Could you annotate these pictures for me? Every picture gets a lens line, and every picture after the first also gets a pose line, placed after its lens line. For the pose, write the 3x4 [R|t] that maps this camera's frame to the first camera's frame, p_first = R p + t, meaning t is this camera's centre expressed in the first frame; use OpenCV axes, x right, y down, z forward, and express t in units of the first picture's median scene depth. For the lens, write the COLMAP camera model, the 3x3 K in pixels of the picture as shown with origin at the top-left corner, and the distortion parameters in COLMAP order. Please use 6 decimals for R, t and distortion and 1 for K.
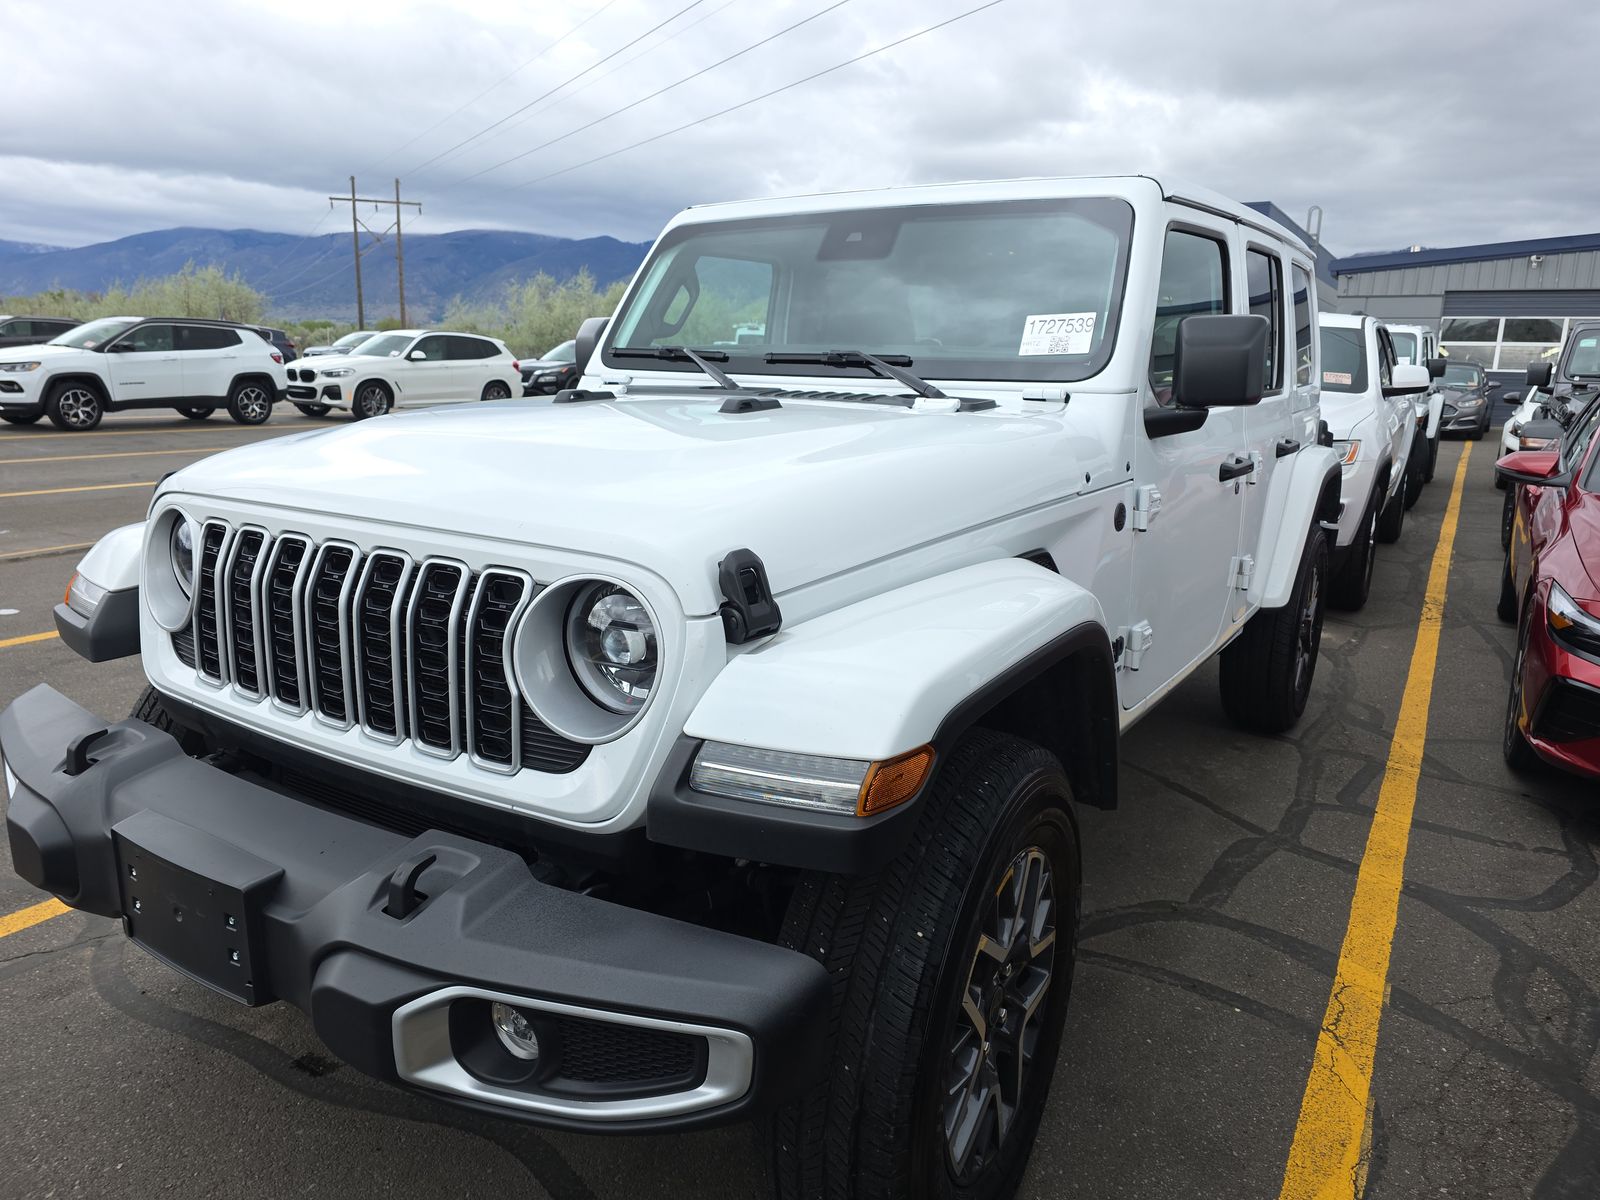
lens RADIAL K [[1097.7, 0, 800.0], [0, 1097.7, 600.0], [0, 0, 1]] dist [0.091310, -0.116940]
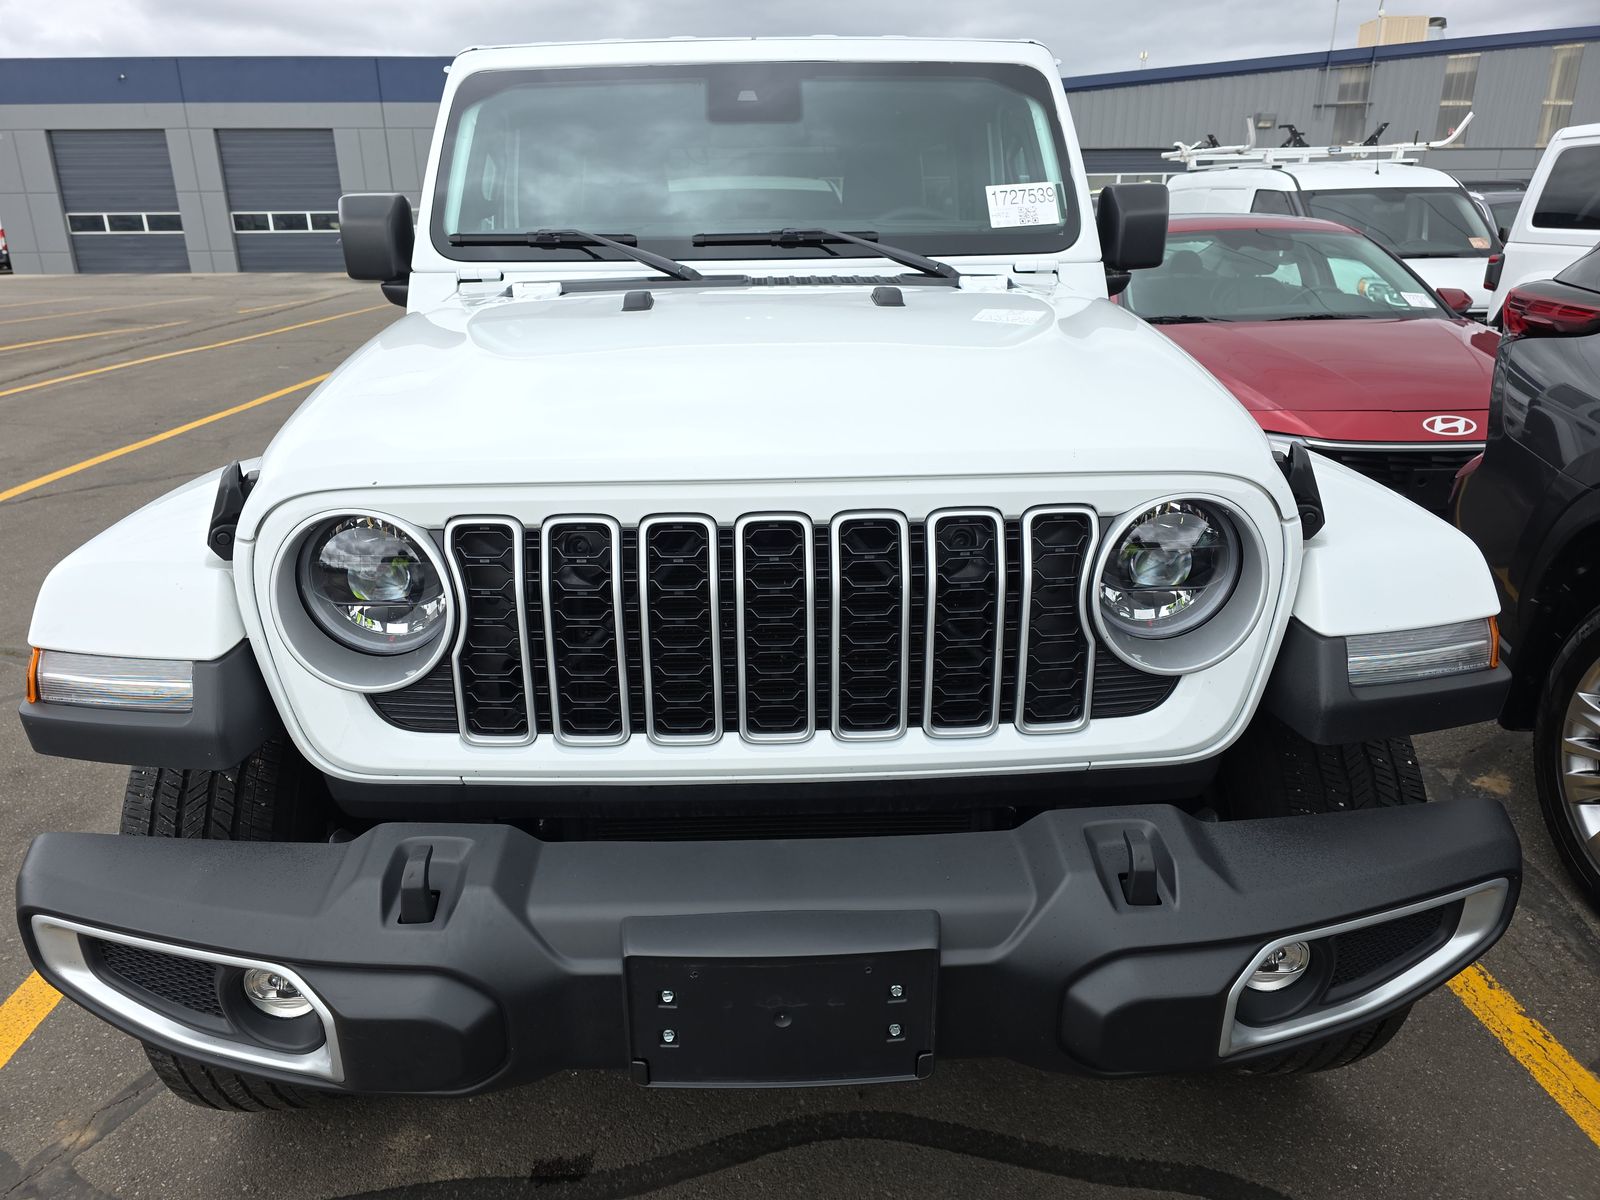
lens RADIAL K [[884.2, 0, 801.5], [0, 884.2, 655.0], [0, 0, 1]] dist [0.088339, -0.048937]
pose [[0.821807, -0.264580, 0.504609, -0.524126], [0.149036, 0.954630, 0.257818, -0.082364], [-0.549929, -0.136672, 0.823954, 0.340790]]
